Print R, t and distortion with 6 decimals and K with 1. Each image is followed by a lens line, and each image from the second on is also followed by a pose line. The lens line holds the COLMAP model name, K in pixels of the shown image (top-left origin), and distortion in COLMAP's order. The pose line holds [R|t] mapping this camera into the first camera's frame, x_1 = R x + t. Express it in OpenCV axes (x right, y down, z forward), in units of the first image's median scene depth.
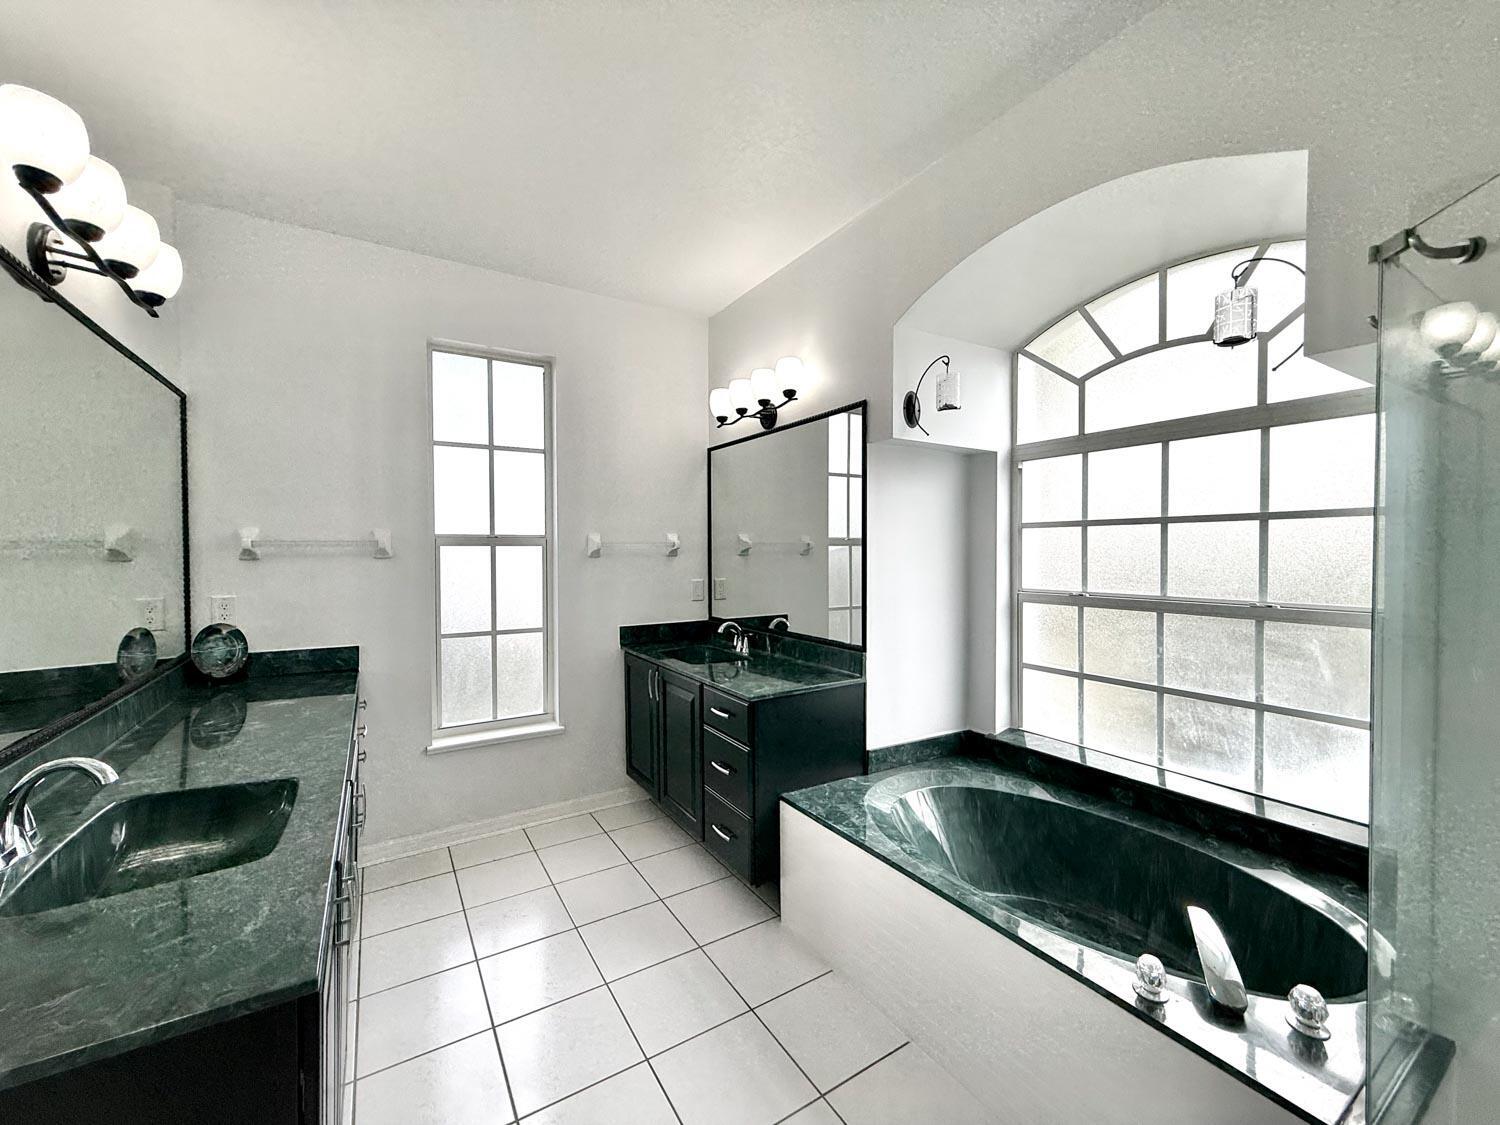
lens RADIAL K [[604.1, 0, 750.0], [0, 604.1, 562.5], [0, 0, 1]] dist [-0.000533, 0.000113]
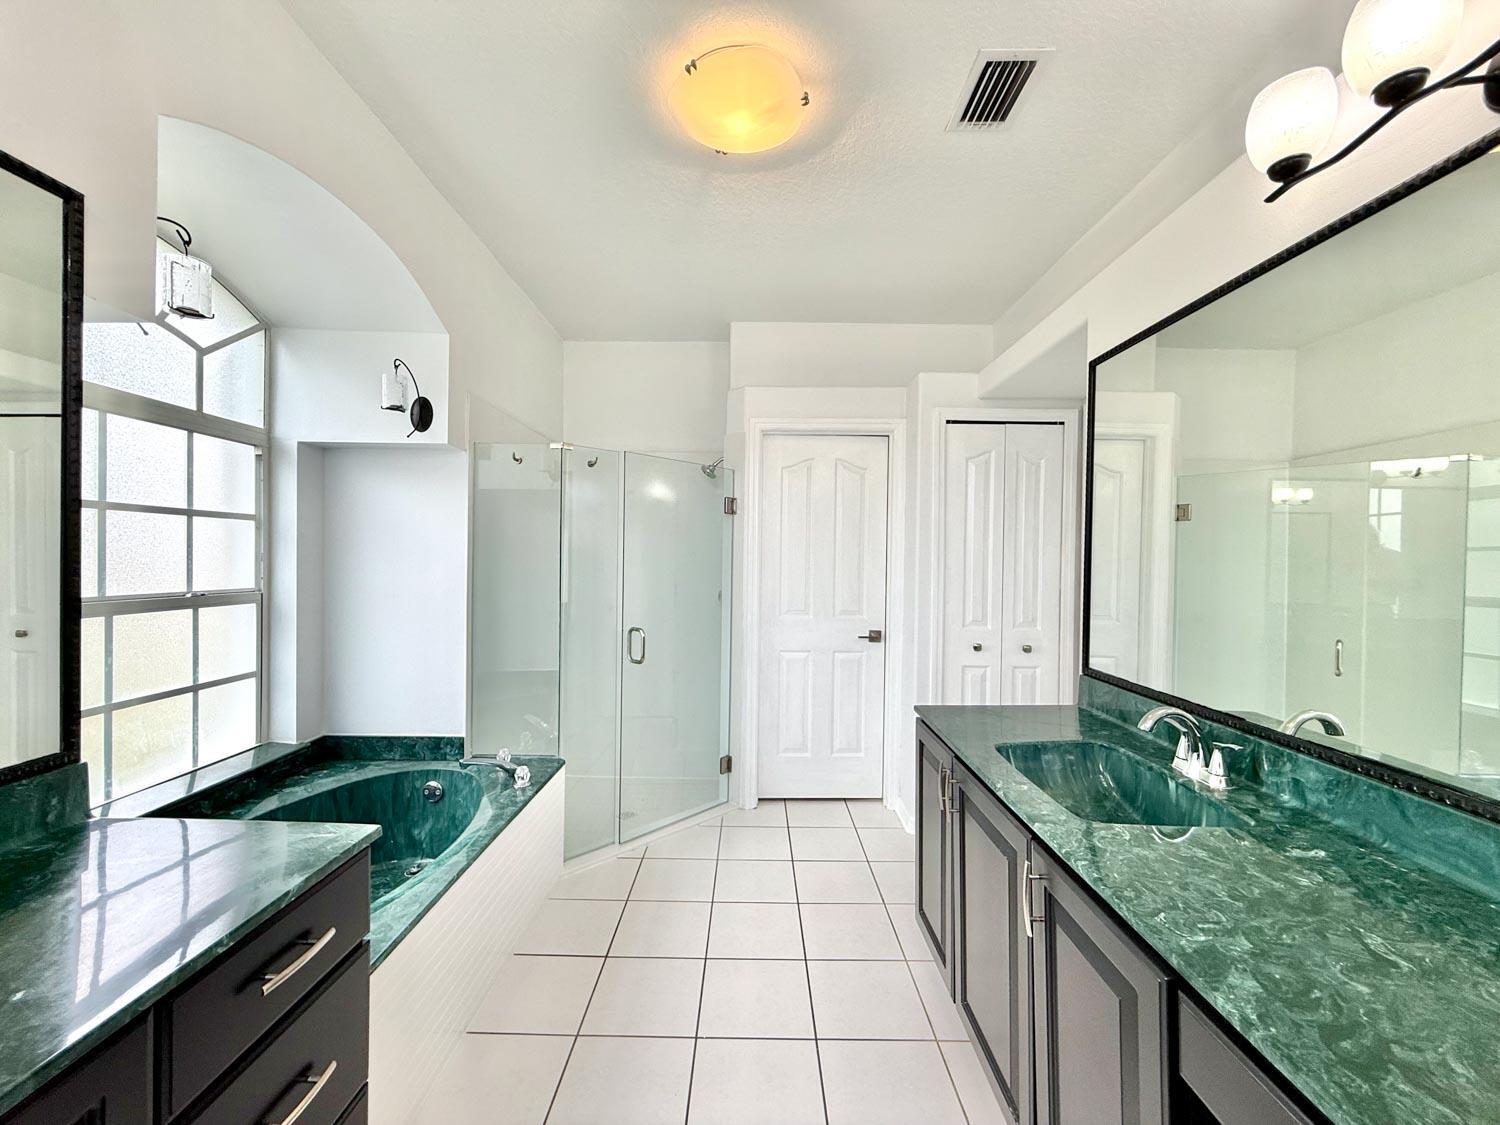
lens RADIAL K [[604.1, 0, 750.0], [0, 604.1, 562.5], [0, 0, 1]] dist [-0.000533, 0.000113]
pose [[-0.848955, -0.007289, 0.528415, -0.572494], [0.002492, 0.999839, 0.017796, -0.004026], [-0.528459, 0.016425, -0.848800, 1.380754]]
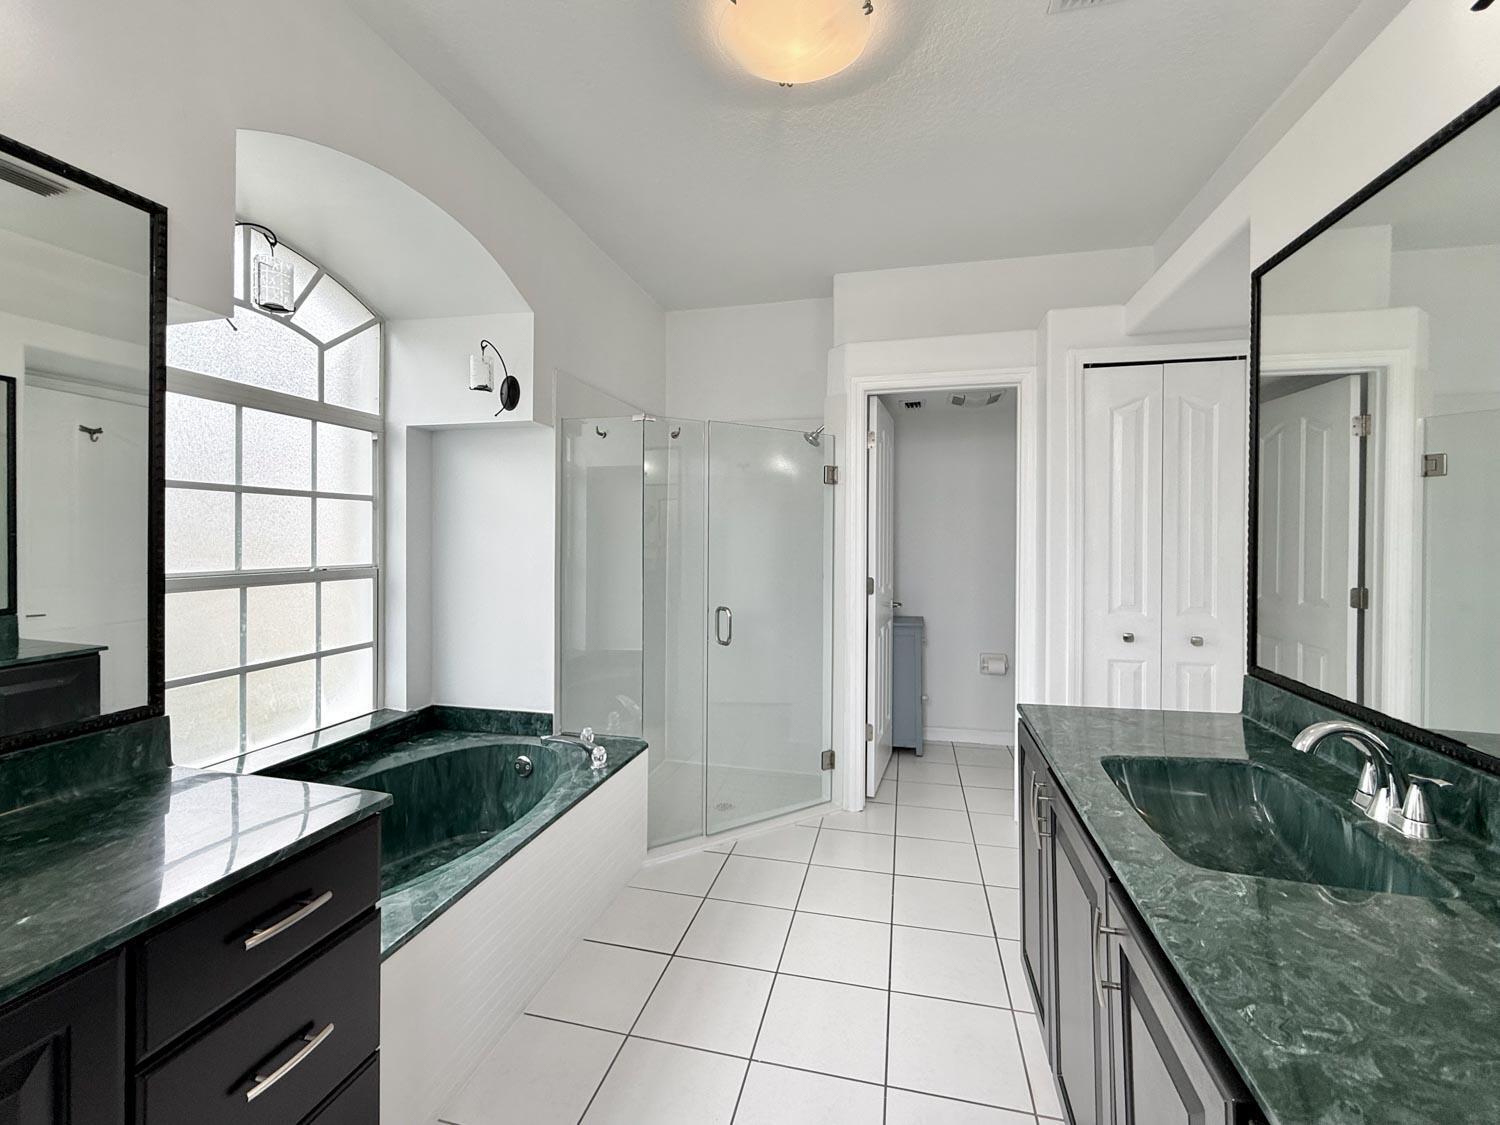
lens RADIAL K [[643.5, 0, 752.1], [0, 643.5, 536.6], [0, 0, 1]] dist [-0.000803, 0.000545]
pose [[-0.706317, 0.004342, 0.707882, -0.648702], [0.013926, 0.999873, 0.007761, 0.008057], [-0.707759, 0.015340, -0.706288, 1.275809]]
